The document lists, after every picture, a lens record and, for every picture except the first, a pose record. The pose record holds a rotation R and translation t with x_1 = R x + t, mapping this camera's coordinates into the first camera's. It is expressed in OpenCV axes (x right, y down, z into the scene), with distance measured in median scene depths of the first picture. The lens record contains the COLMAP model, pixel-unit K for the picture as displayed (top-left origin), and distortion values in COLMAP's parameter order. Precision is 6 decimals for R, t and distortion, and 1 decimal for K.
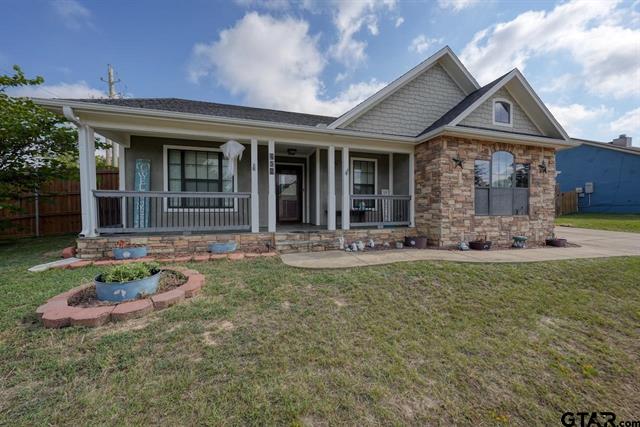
lens RADIAL K [[217.8, 0, 320.0], [0, 217.8, 213.5], [0, 0, 1]] dist [-0.001003, -0.000093]
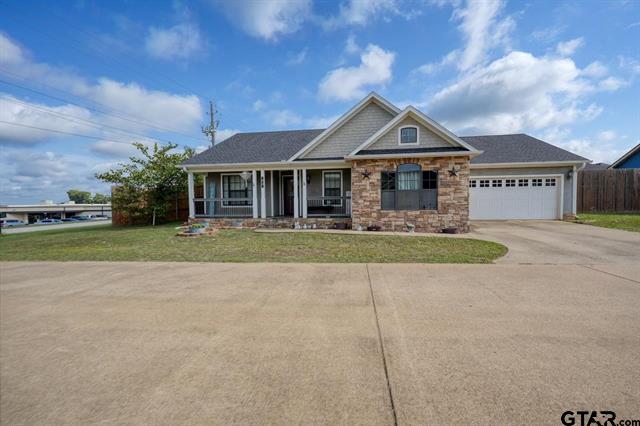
lens RADIAL K [[276.6, 0, 320.0], [0, 276.6, 213.0], [0, 0, 1]] dist [0.000185, 0.000008]
pose [[0.907610, 0.007024, -0.419756, 1.122499], [-0.001674, 0.999913, 0.013113, 0.006195], [0.419811, -0.011199, 0.907542, -0.879000]]
